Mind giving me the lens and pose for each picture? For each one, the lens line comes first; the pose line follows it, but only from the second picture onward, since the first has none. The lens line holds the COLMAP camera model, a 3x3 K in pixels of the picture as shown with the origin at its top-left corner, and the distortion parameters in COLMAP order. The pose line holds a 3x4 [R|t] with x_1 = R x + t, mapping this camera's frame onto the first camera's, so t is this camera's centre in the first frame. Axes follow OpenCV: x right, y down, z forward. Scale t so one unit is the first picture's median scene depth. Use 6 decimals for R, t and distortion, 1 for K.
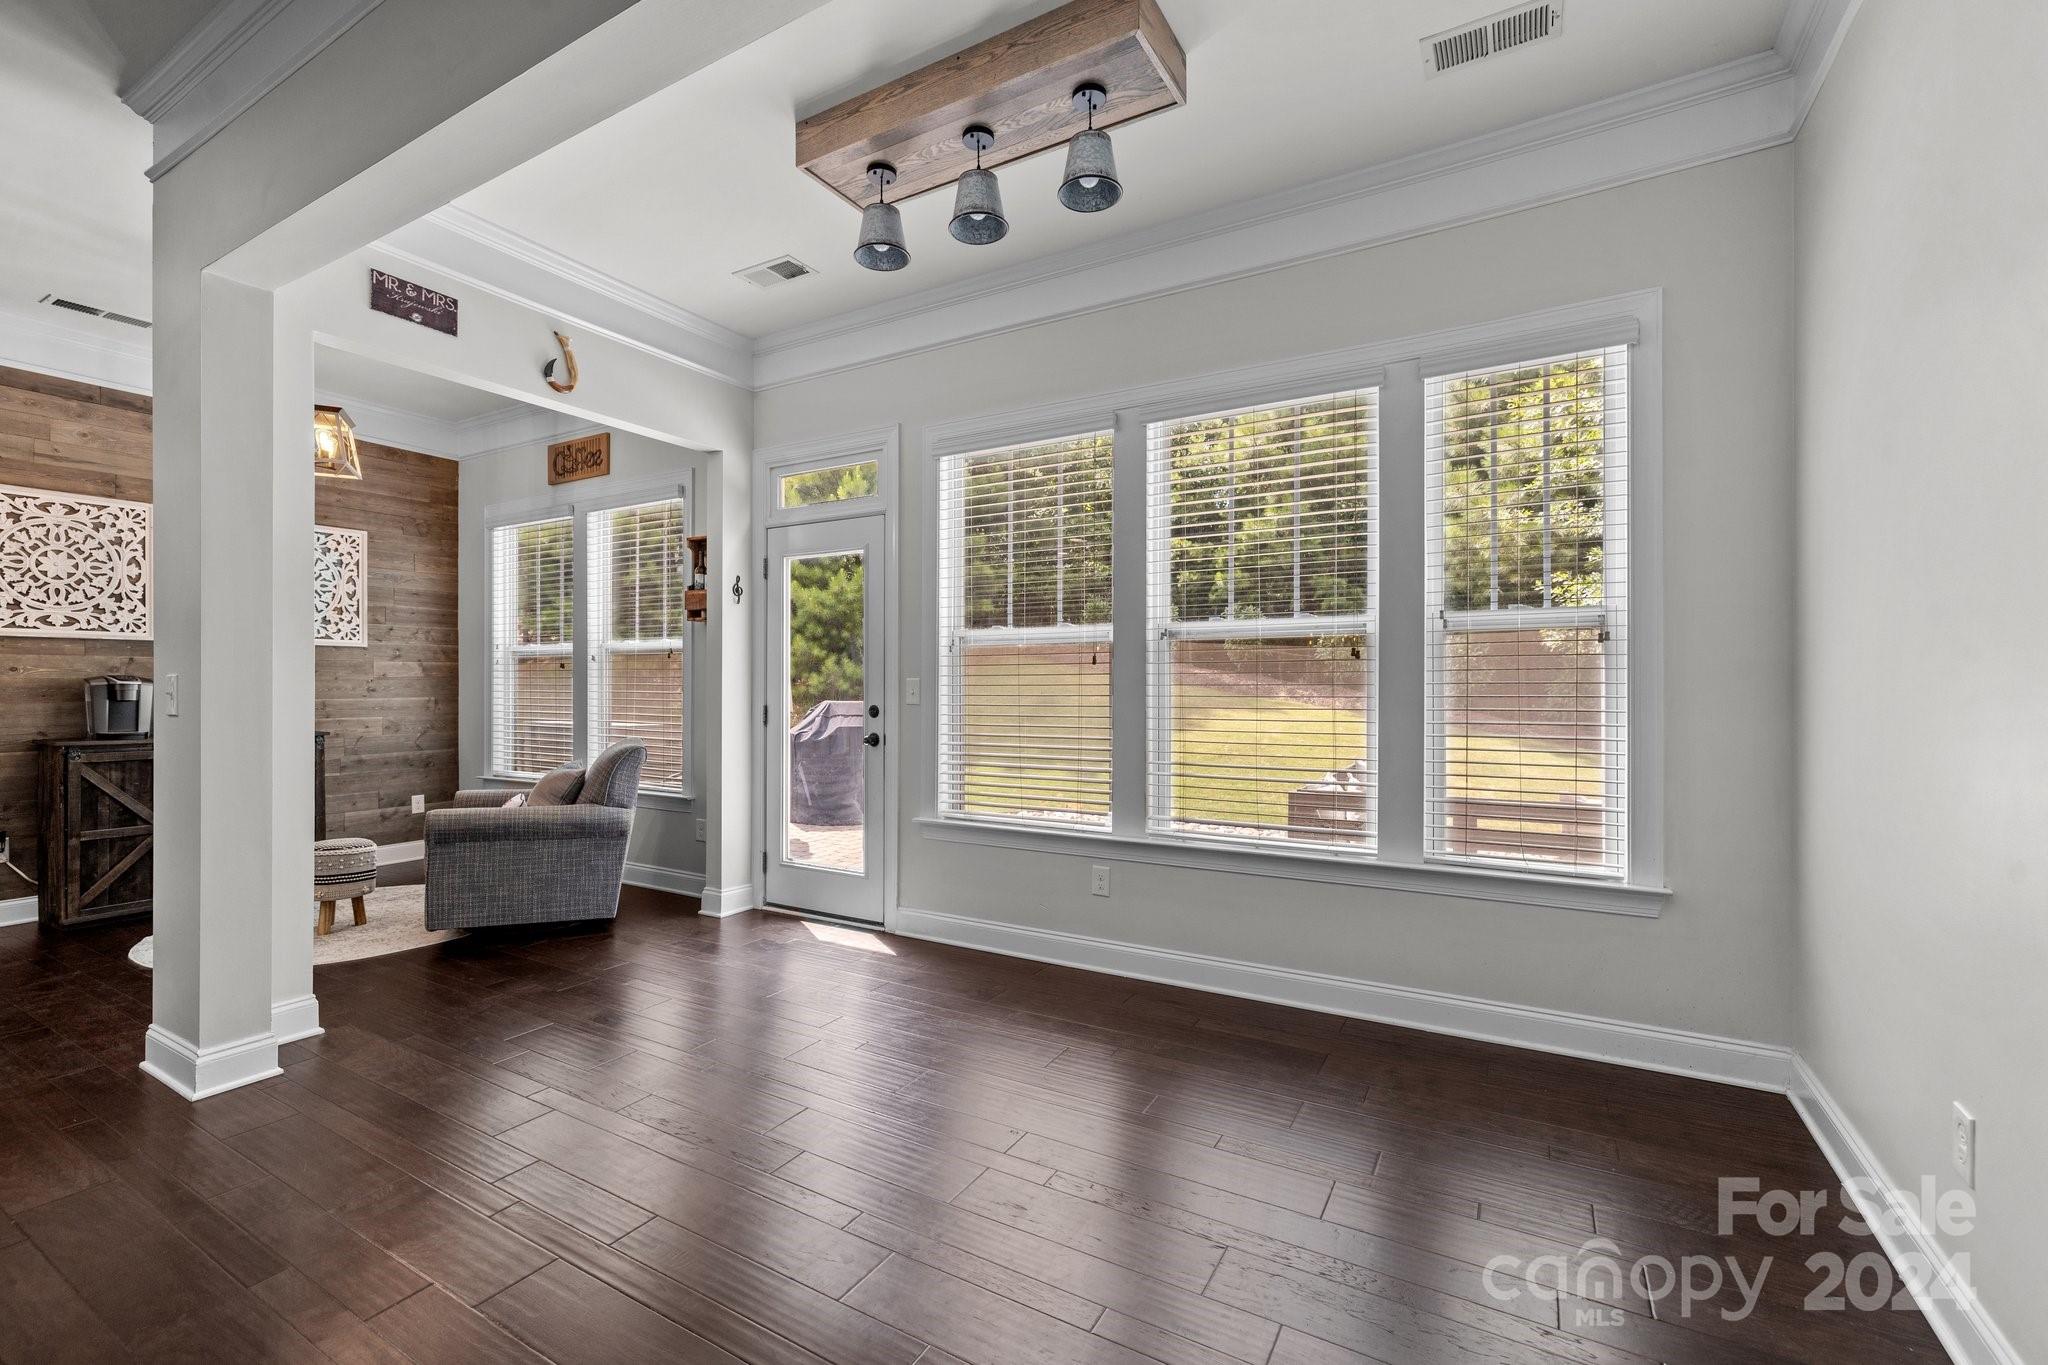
lens RADIAL K [[890.9, 0, 1016.5], [0, 890.9, 686.7], [0, 0, 1]] dist [-0.000737, -0.000420]
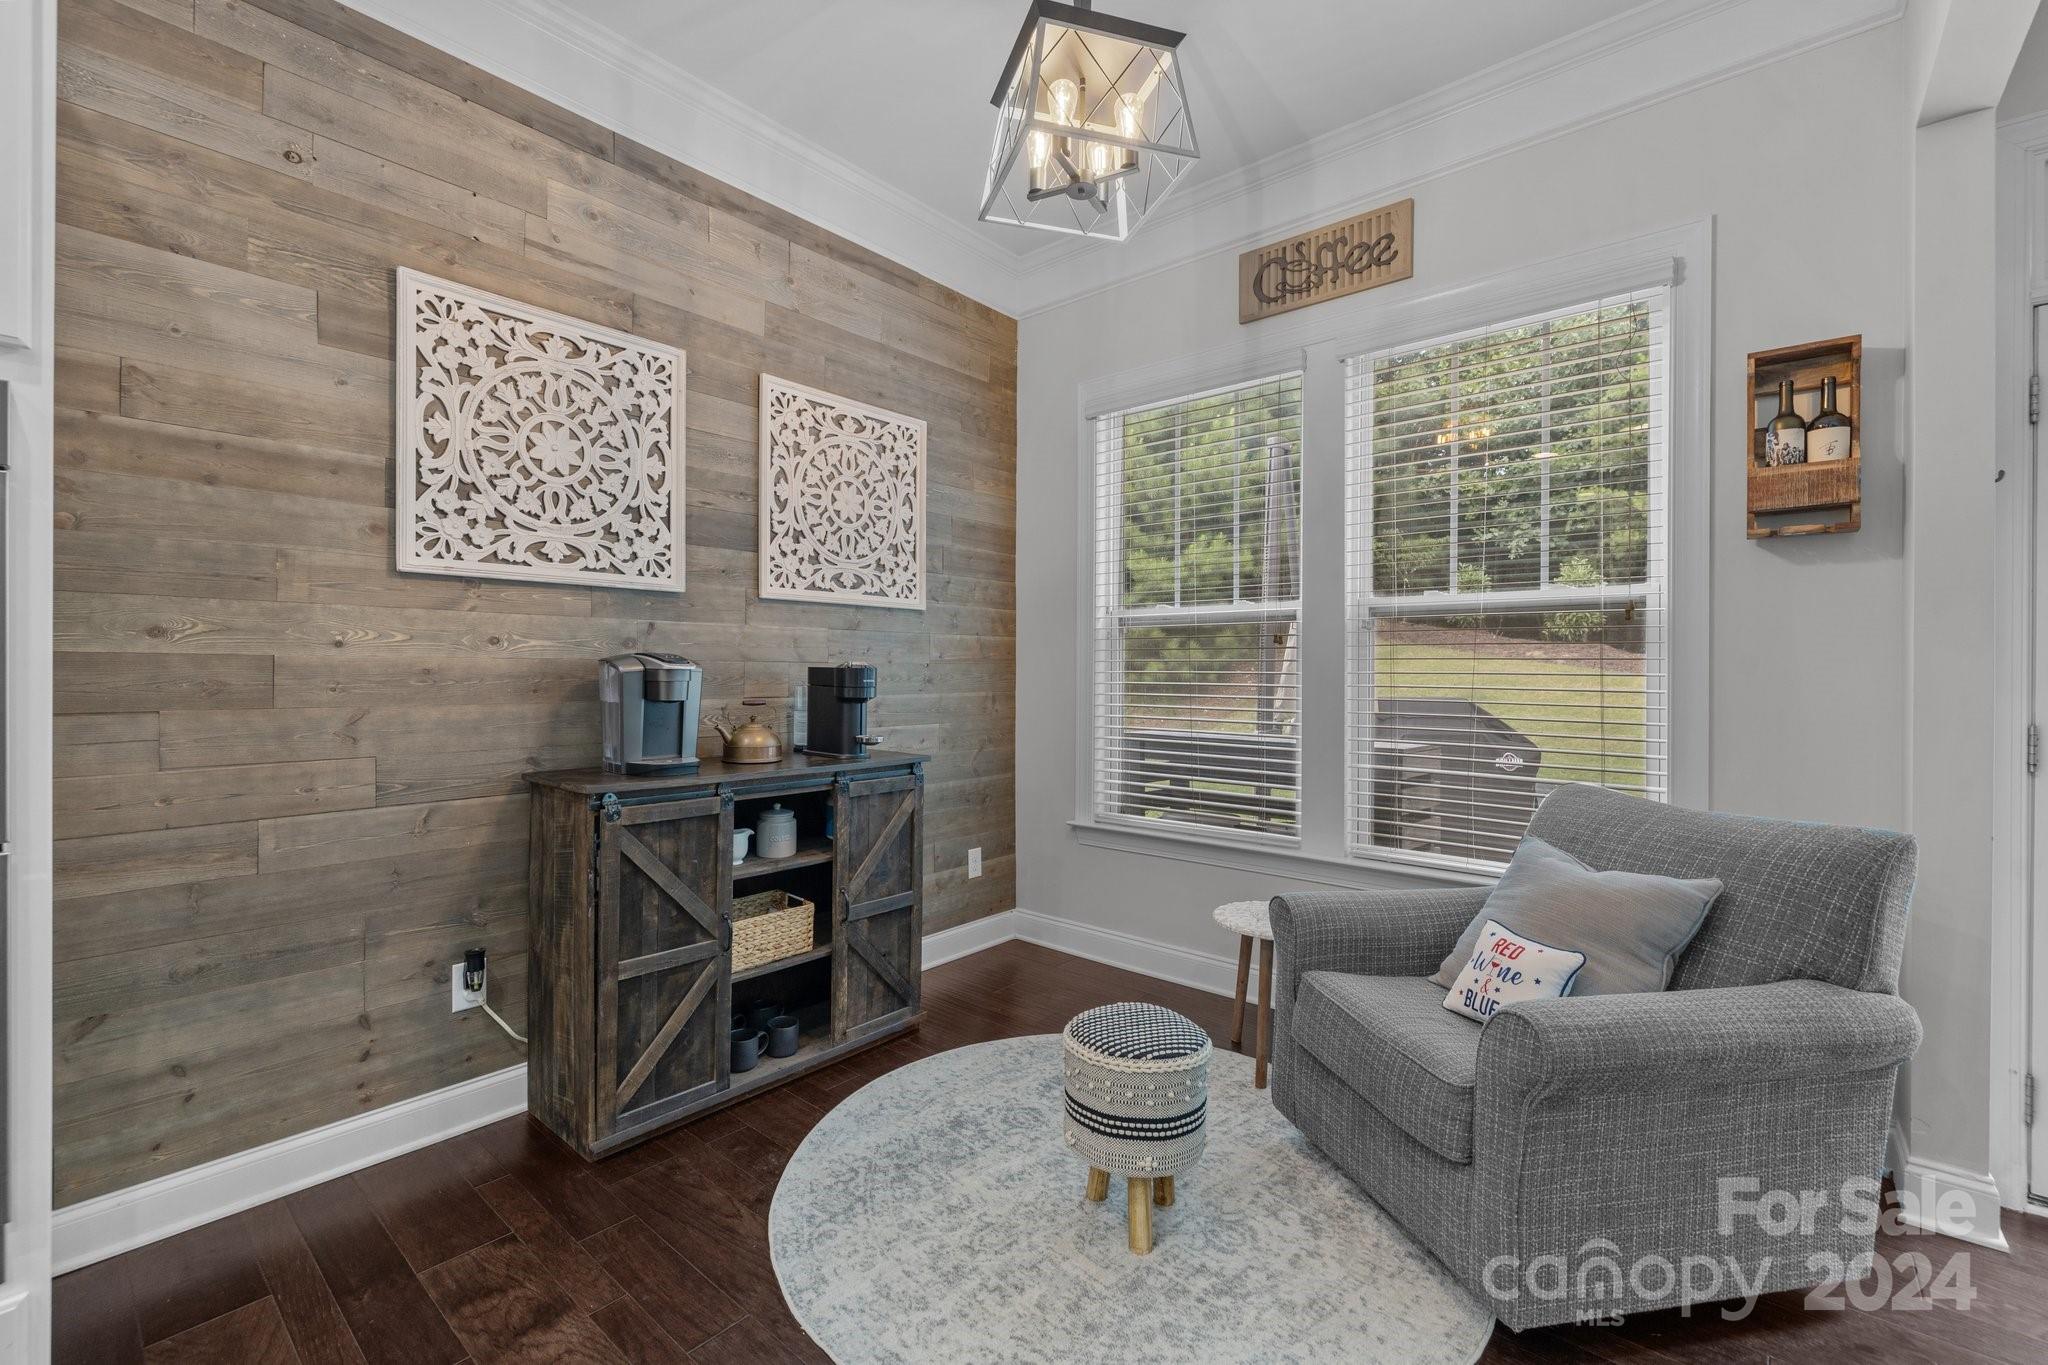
lens RADIAL K [[884.8, 0, 1014.0], [0, 884.8, 673.7], [0, 0, 1]] dist [-0.003105, -0.000624]
pose [[0.982747, 0.005278, -0.184879, -0.686469], [-0.005416, 0.999985, -0.000241, -0.001423], [0.184875, 0.001239, 0.982761, 0.509604]]
